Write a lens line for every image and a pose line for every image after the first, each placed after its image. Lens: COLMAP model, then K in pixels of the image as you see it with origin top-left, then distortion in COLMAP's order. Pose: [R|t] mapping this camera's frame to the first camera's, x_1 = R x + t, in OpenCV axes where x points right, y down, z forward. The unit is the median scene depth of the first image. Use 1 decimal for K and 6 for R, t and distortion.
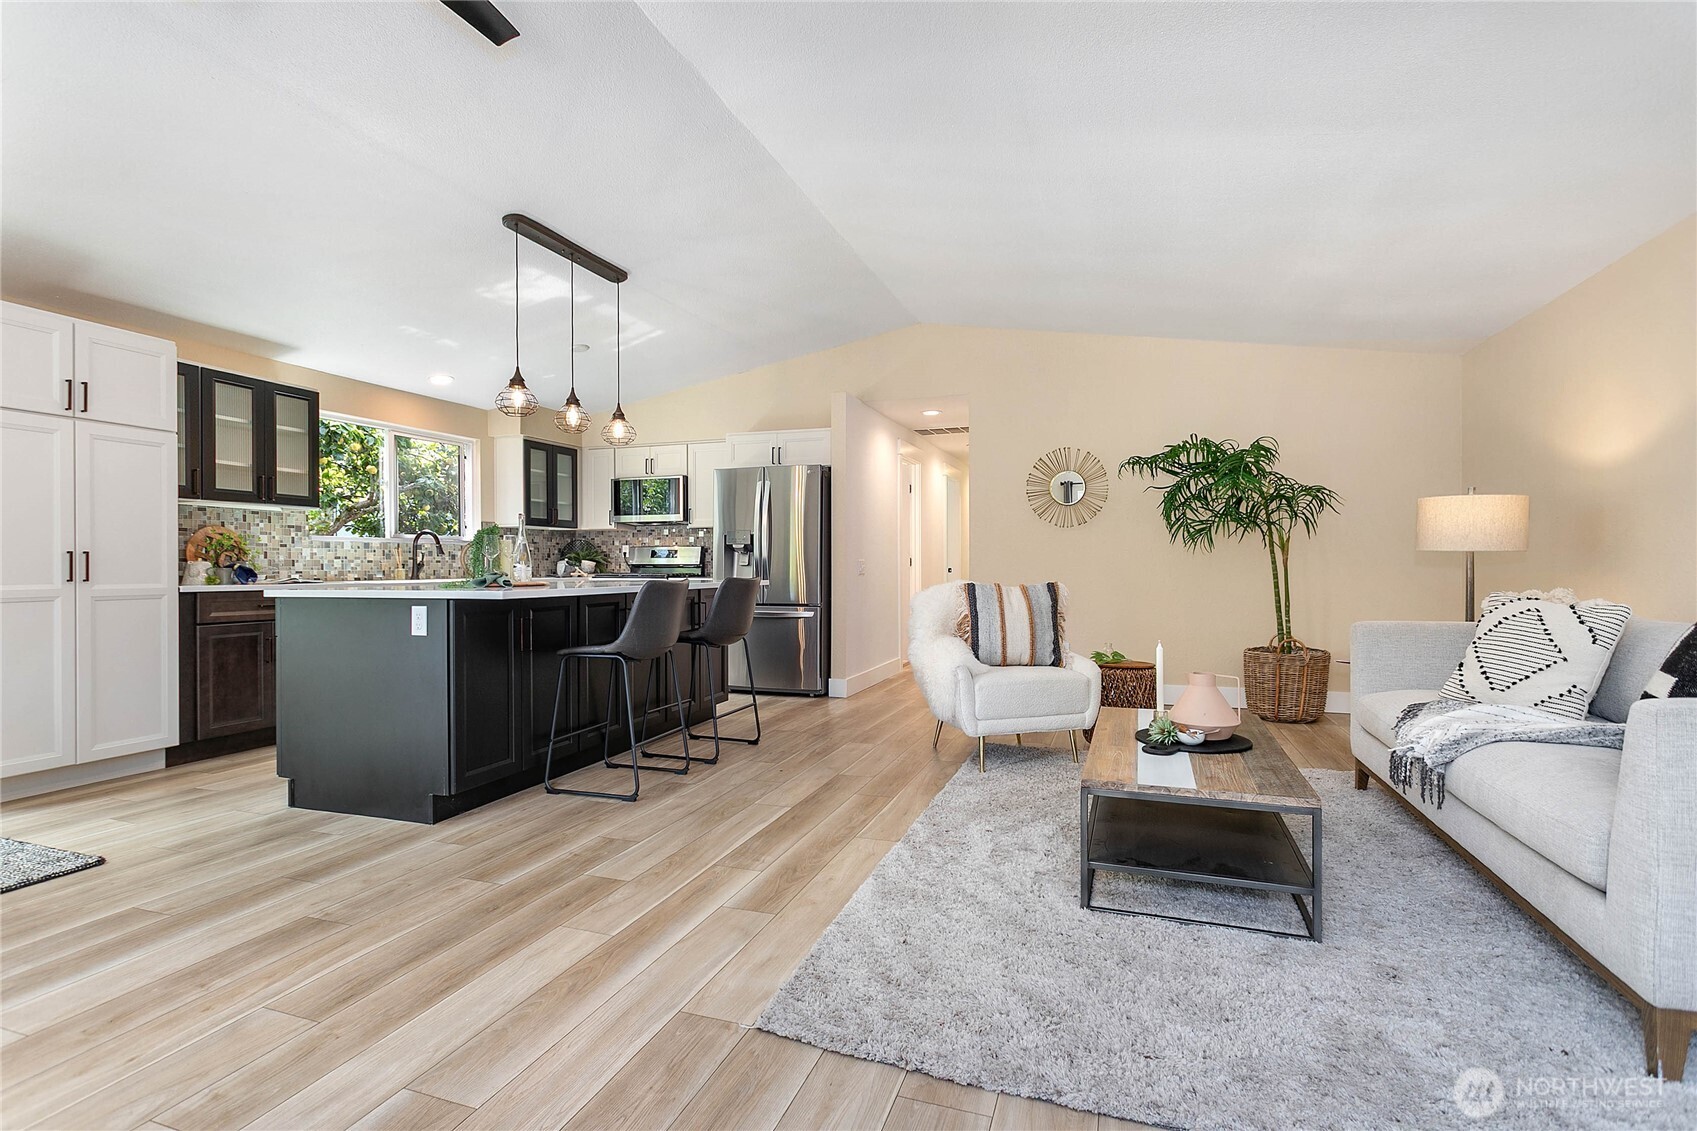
lens RADIAL K [[800.4, 0, 847.1], [0, 800.4, 569.7], [0, 0, 1]] dist [0.001050, 0.000193]
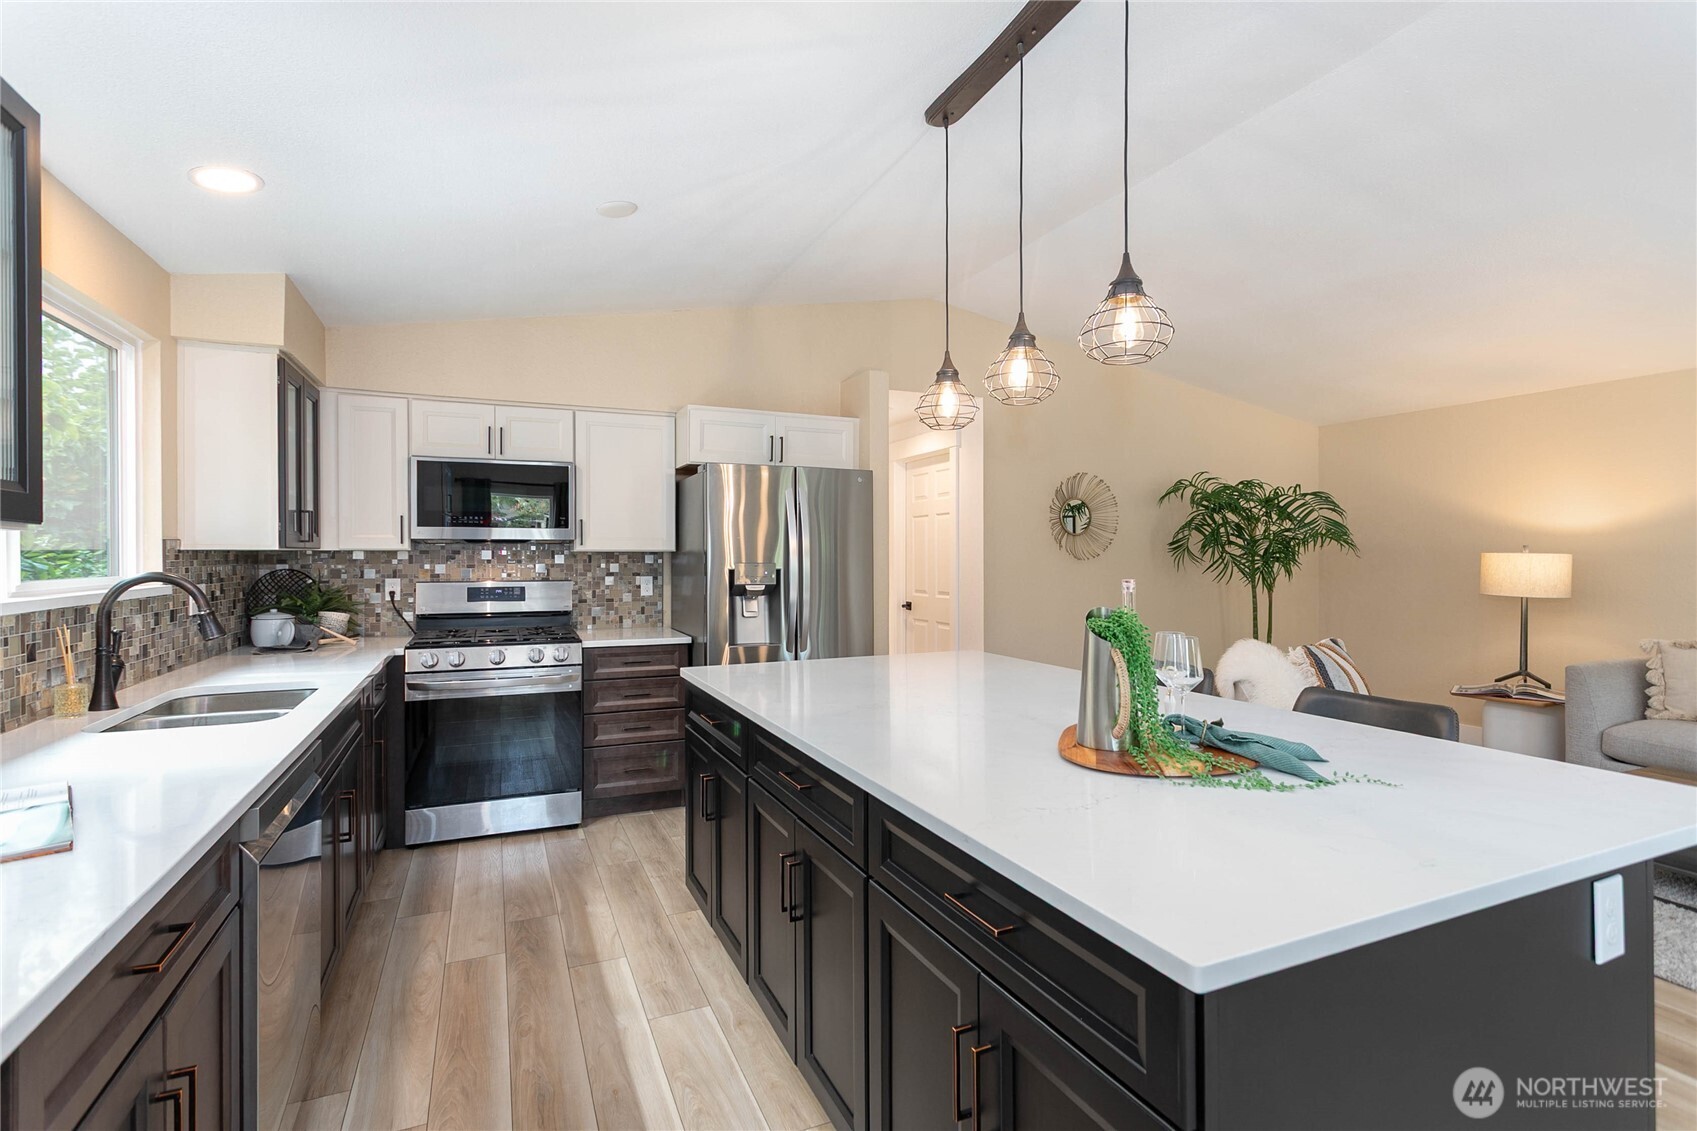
lens RADIAL K [[808.3, 0, 842.7], [0, 808.3, 554.4], [0, 0, 1]] dist [-0.001026, 0.000868]
pose [[0.734102, 0.001605, 0.679037, -0.701123], [0.004467, 0.999964, -0.007193, -0.068619], [-0.679024, 0.008314, 0.734069, 0.651467]]
